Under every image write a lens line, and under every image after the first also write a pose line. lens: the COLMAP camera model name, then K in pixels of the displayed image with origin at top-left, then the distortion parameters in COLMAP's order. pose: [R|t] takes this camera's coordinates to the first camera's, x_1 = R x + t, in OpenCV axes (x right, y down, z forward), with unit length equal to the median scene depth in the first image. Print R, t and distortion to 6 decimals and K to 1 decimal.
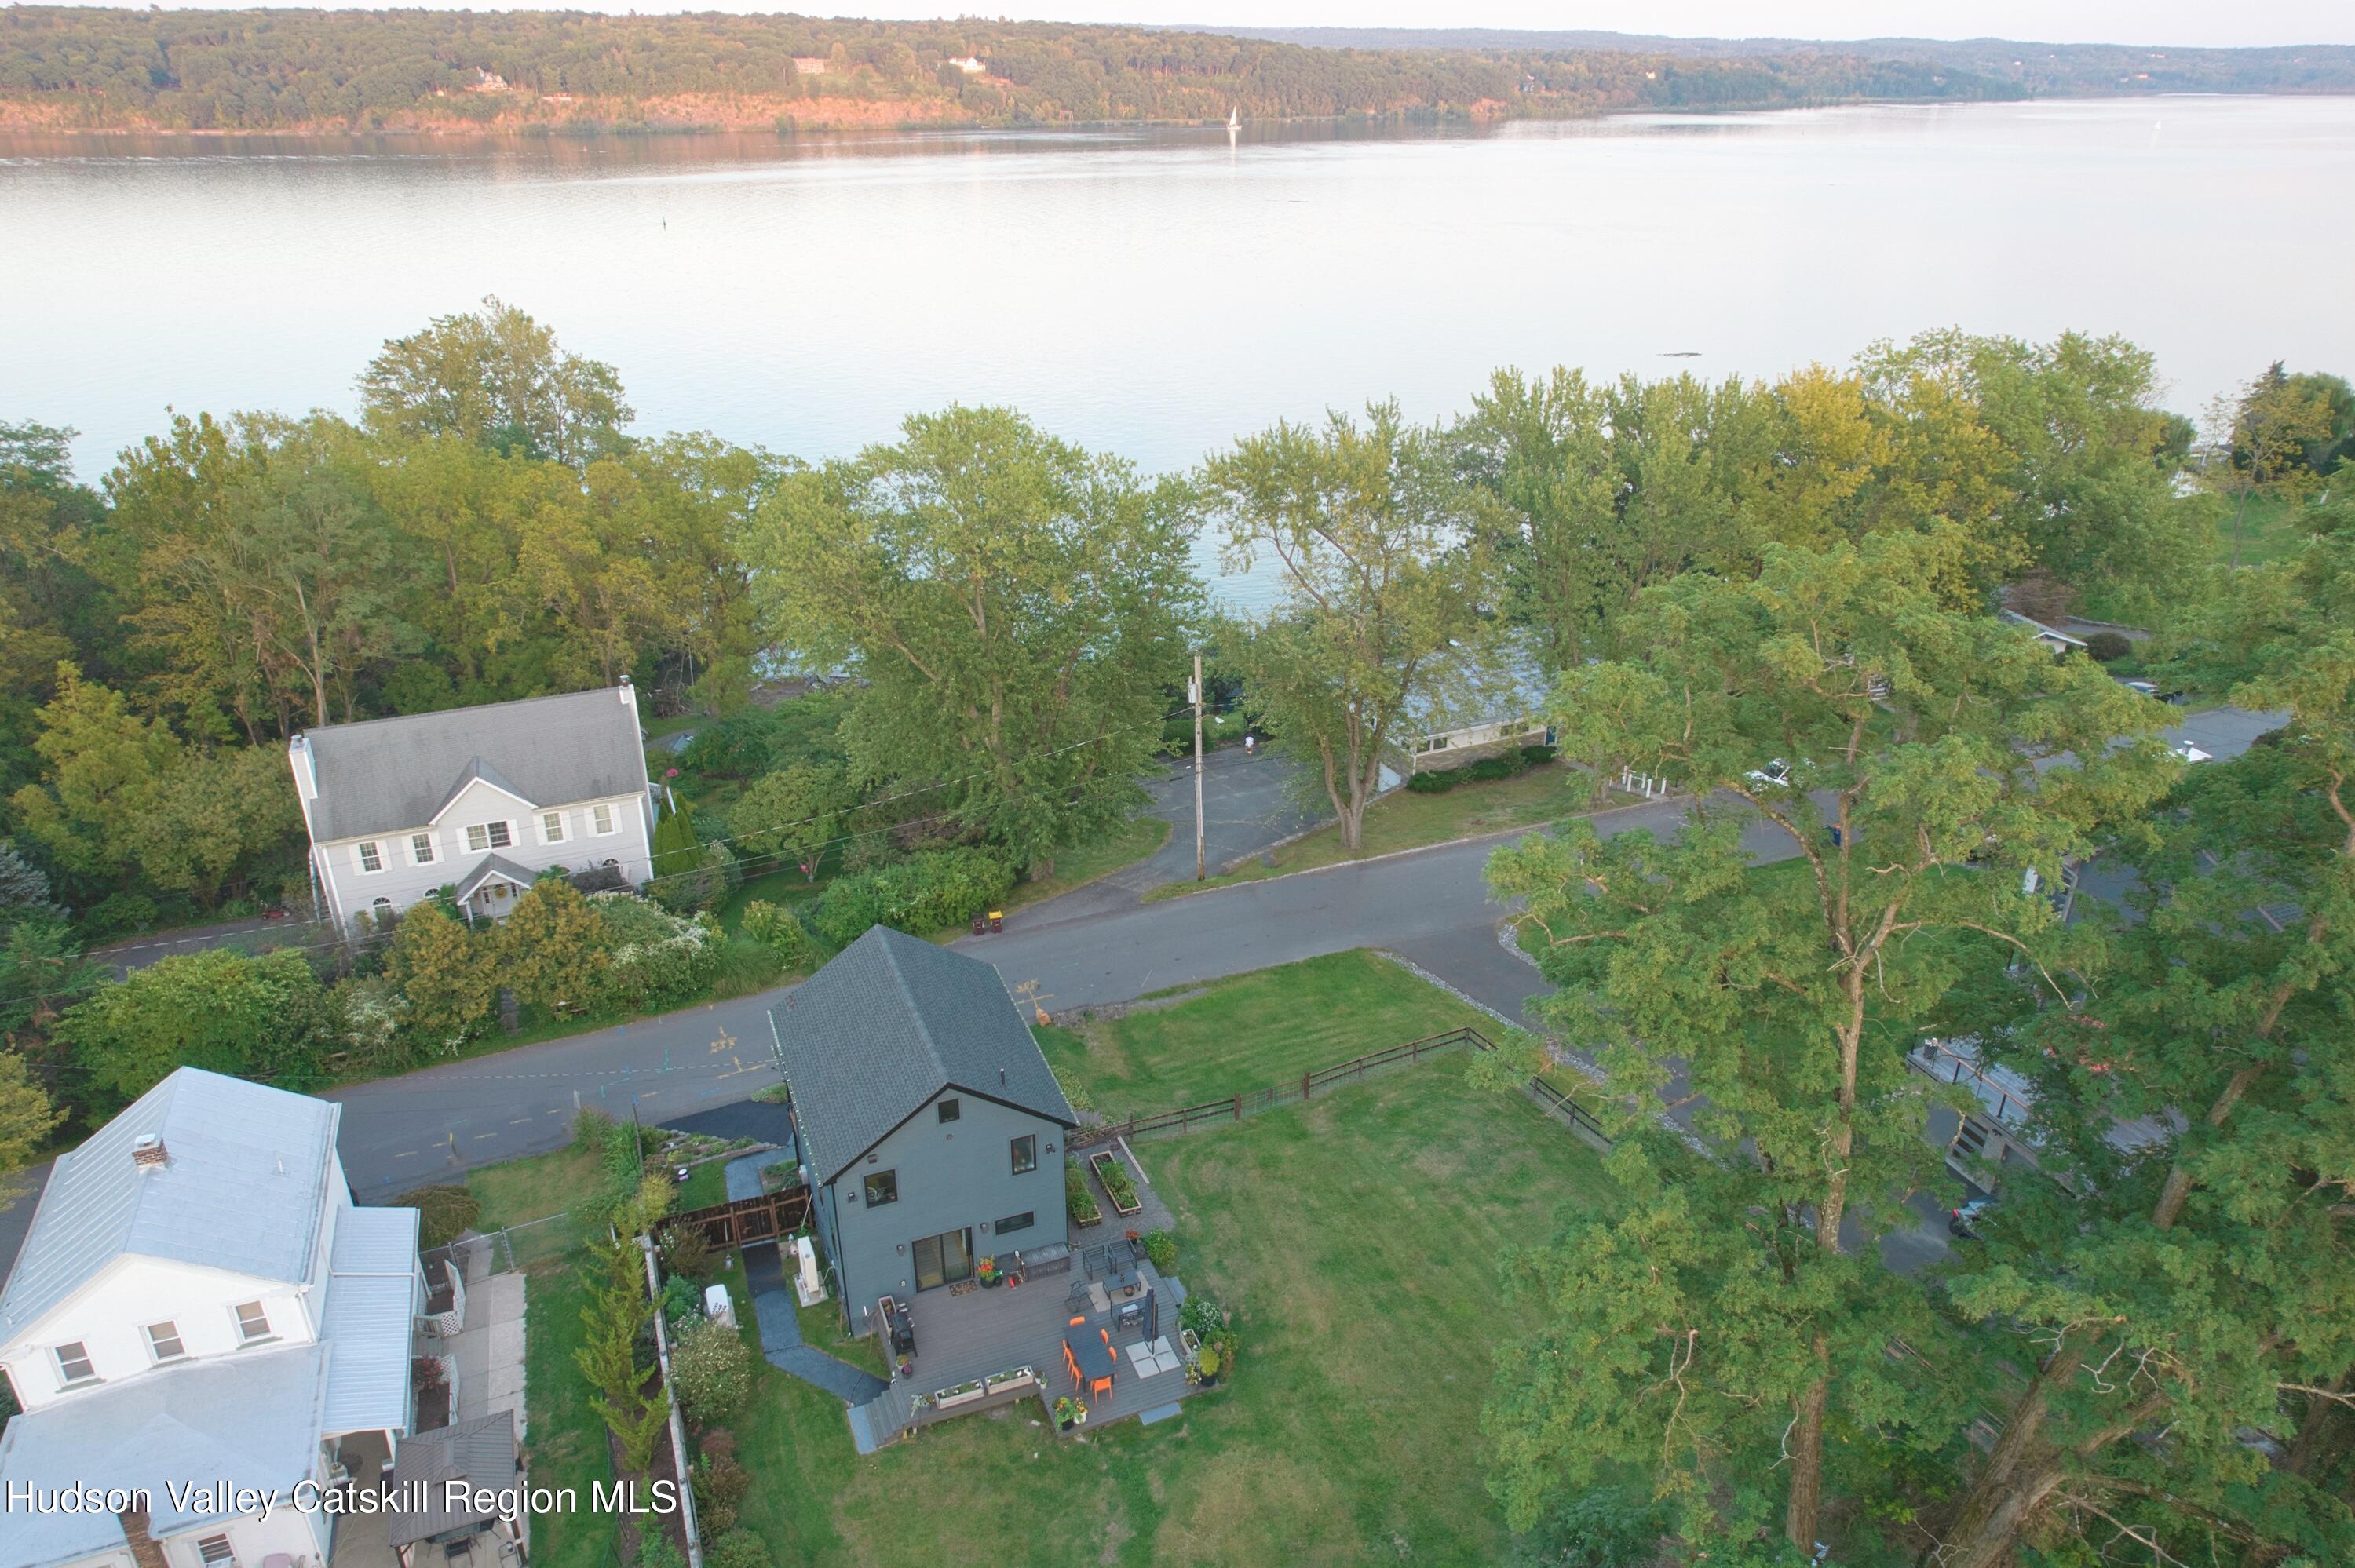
lens RADIAL K [[1534.9, 0, 1177.5], [0, 1534.9, 784.0], [0, 0, 1]] dist [-0.050611, -0.000382]
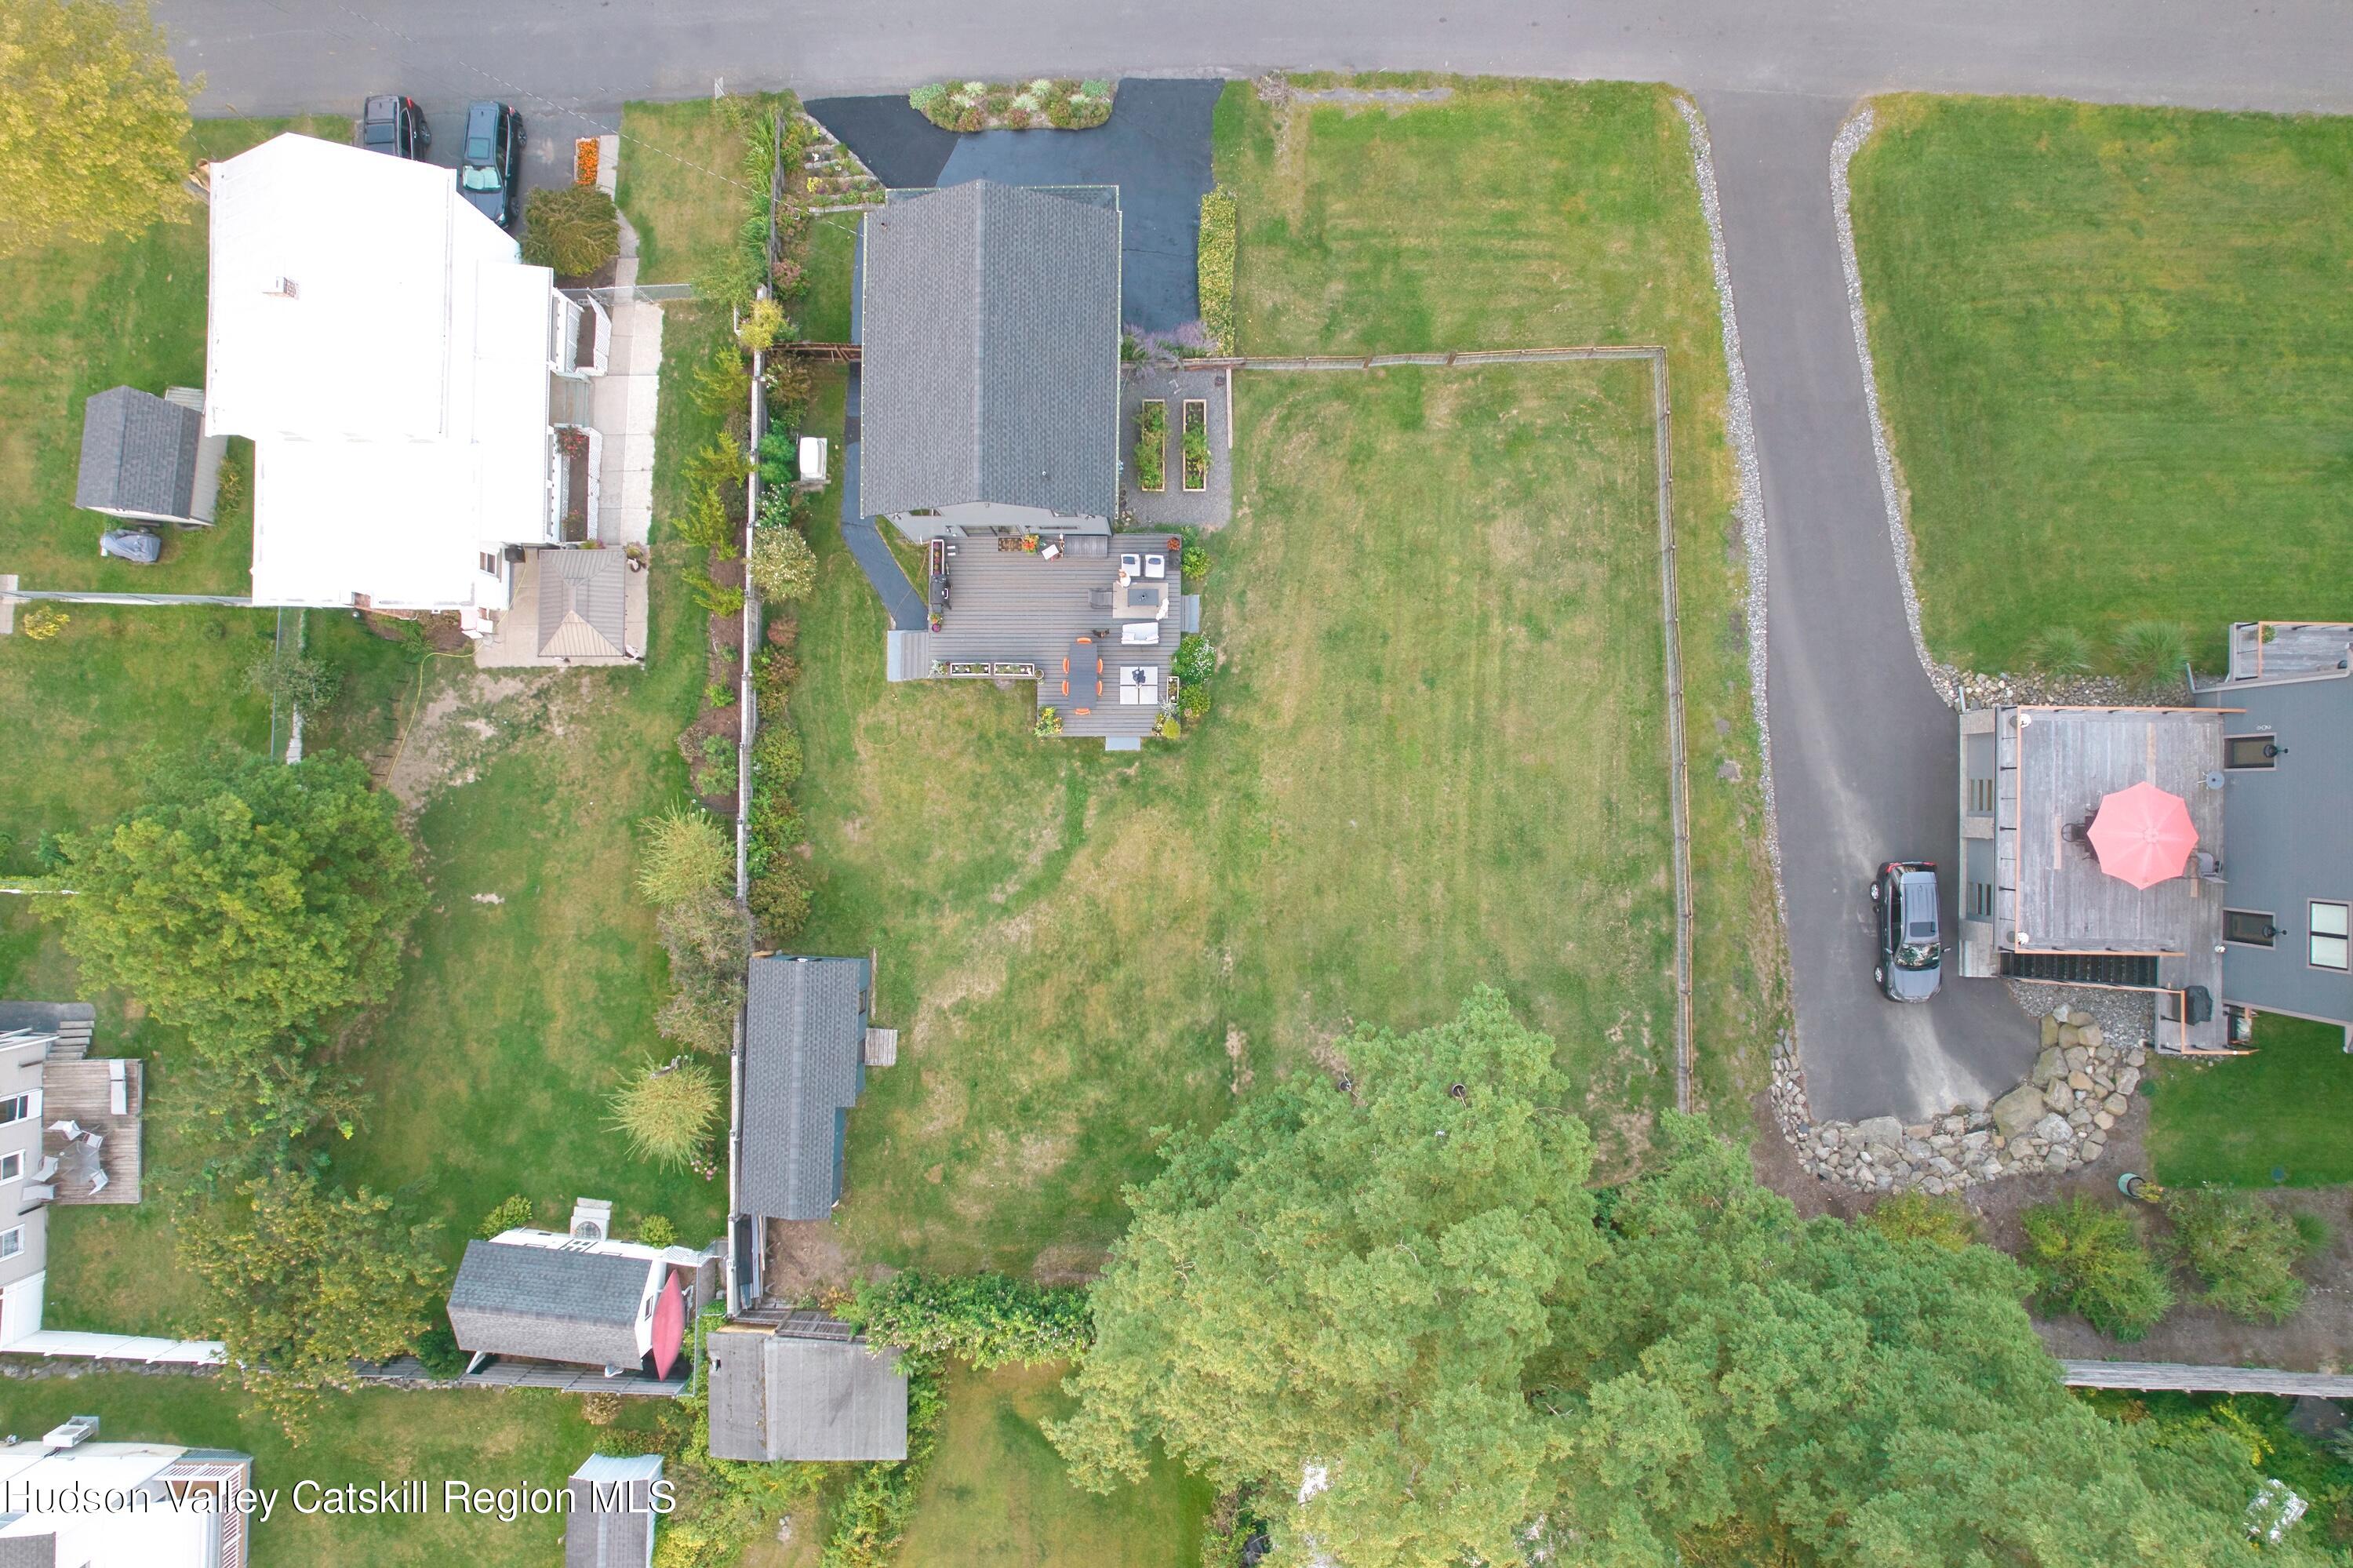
lens RADIAL K [[1506.4, 0, 1176.5], [0, 1506.4, 784.0], [0, 0, 1]] dist [-0.084577, 0.079259]
pose [[0.924580, 0.380494, -0.019411, 0.055578], [-0.150809, 0.412294, 0.898482, -0.567784], [0.349870, -0.827791, 0.438581, 0.410511]]
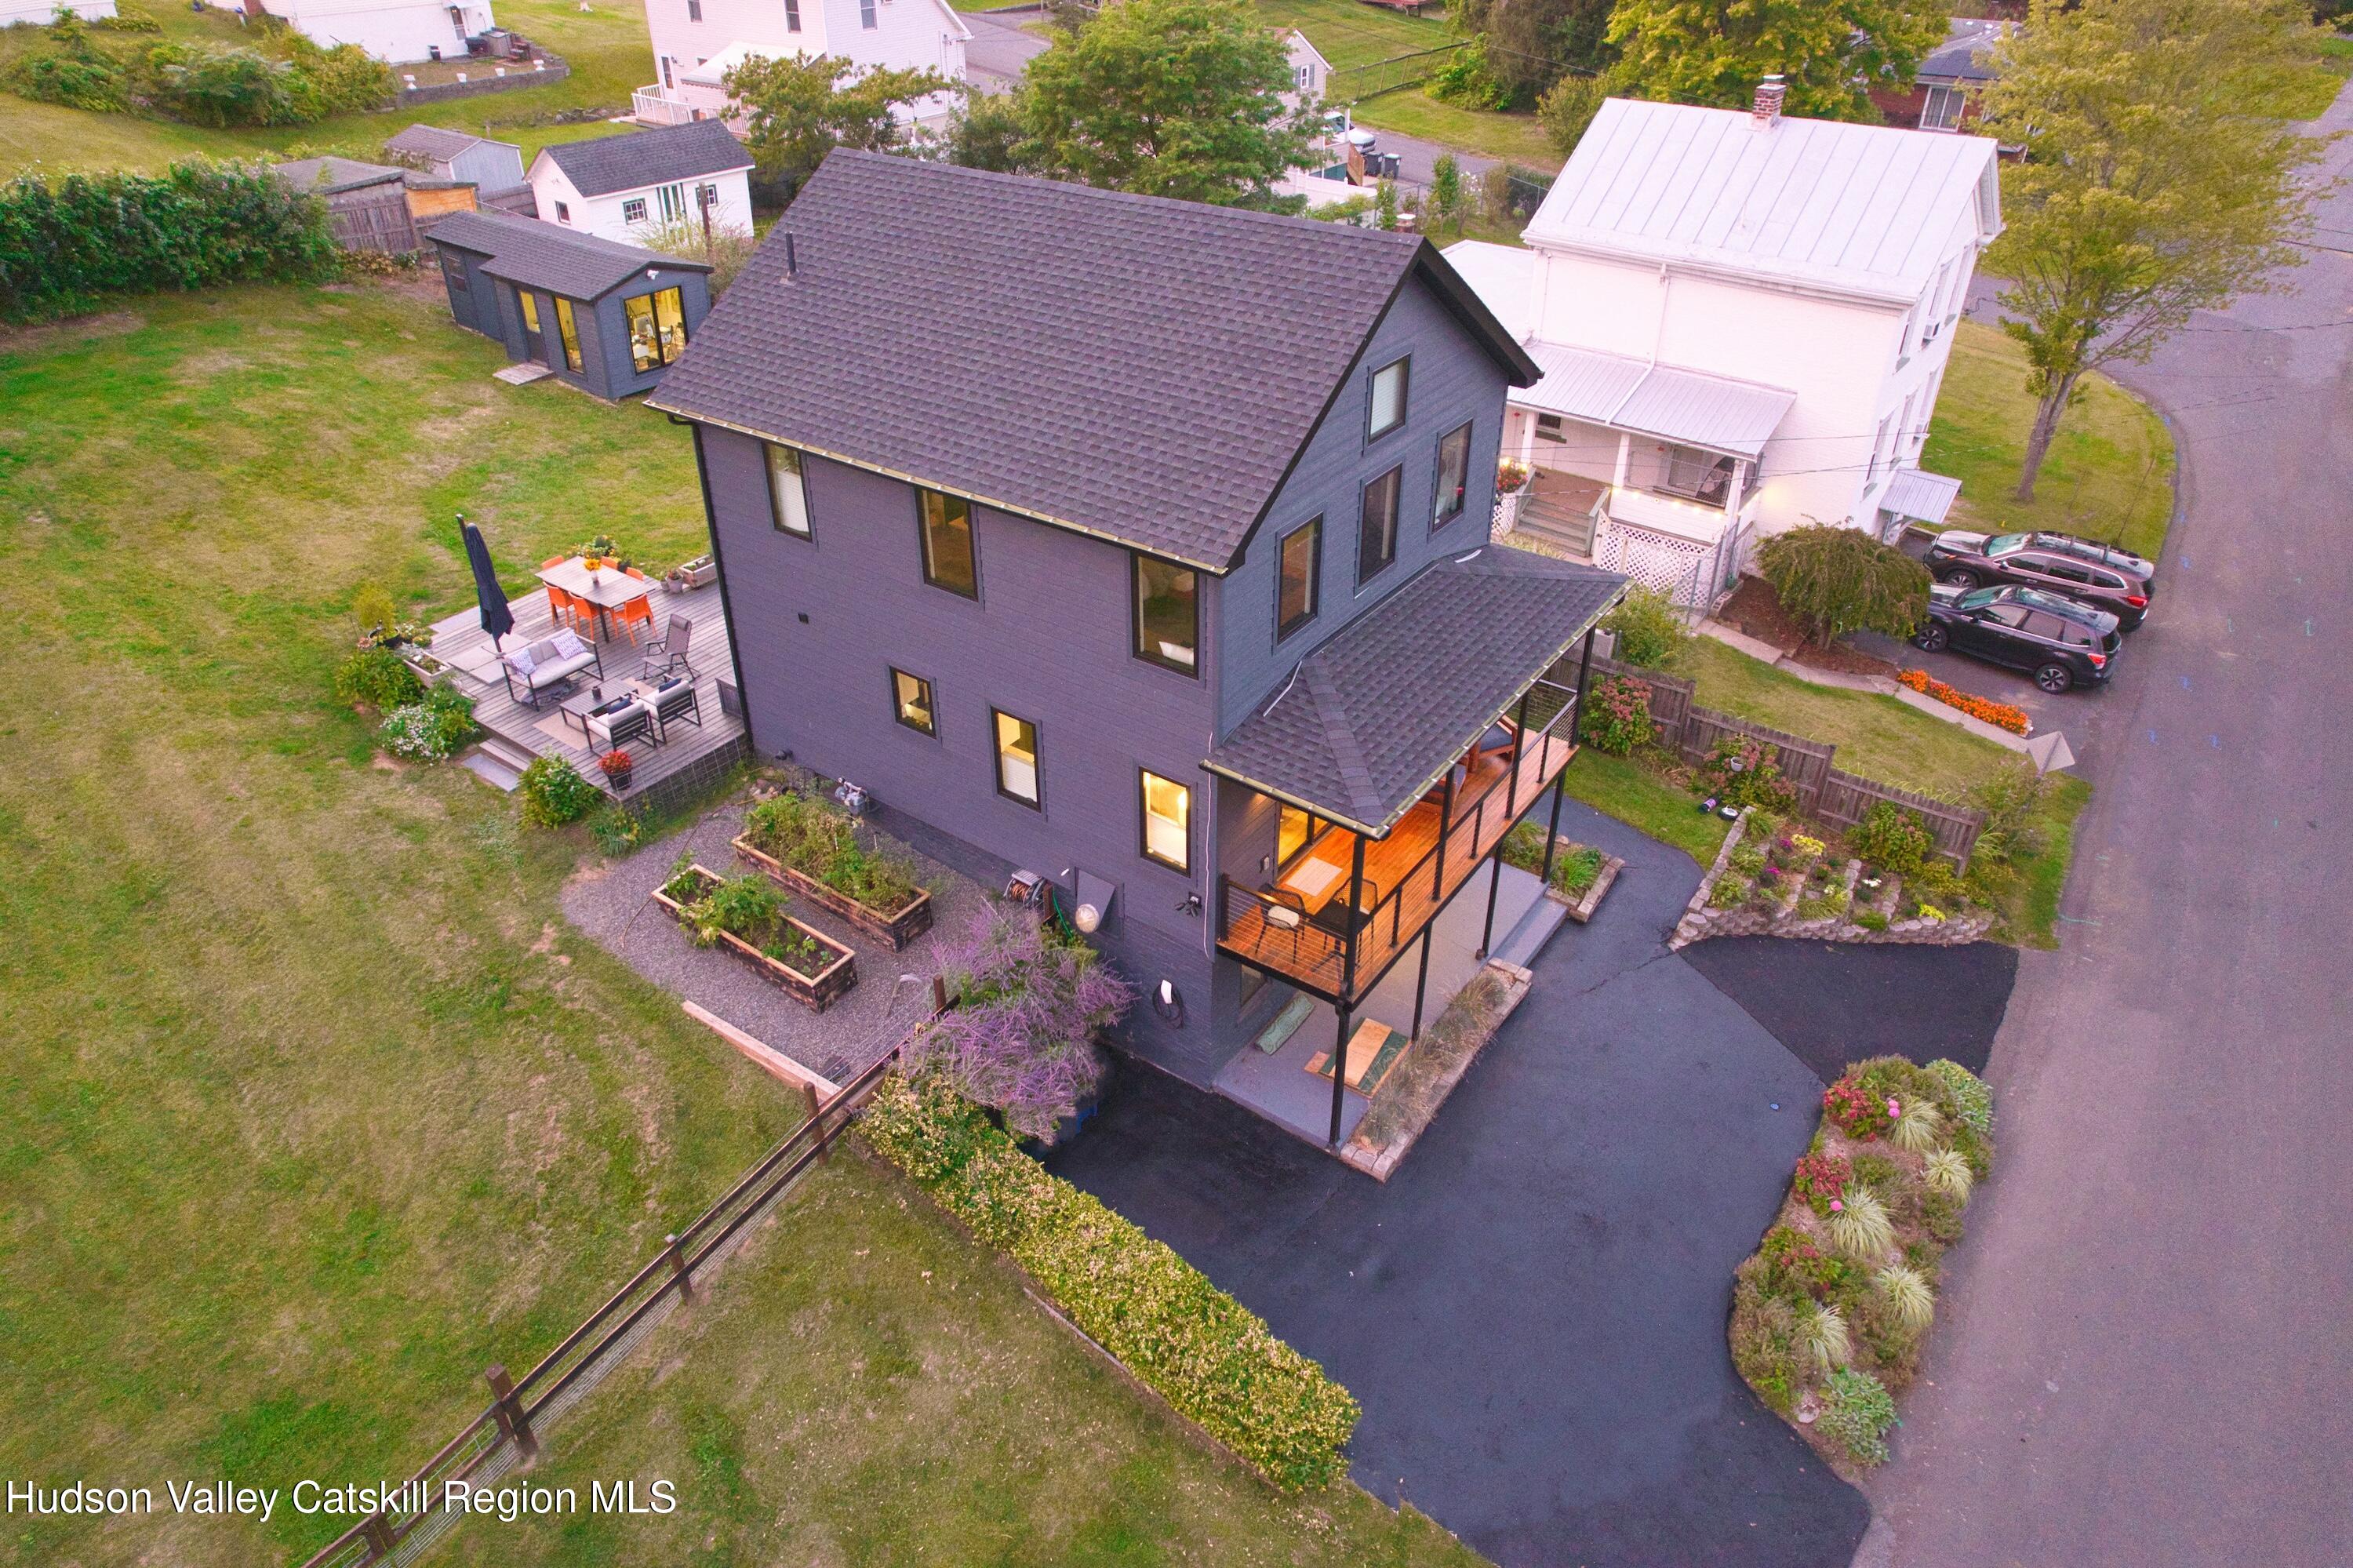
lens RADIAL K [[1506.4, 0, 1176.5], [0, 1506.4, 784.0], [0, 0, 1]] dist [-0.084577, 0.079259]
pose [[-0.848102, 0.290338, -0.443201, 0.027400], [-0.231541, 0.549292, 0.802912, -0.096251], [0.476562, 0.783570, -0.398630, 1.259330]]
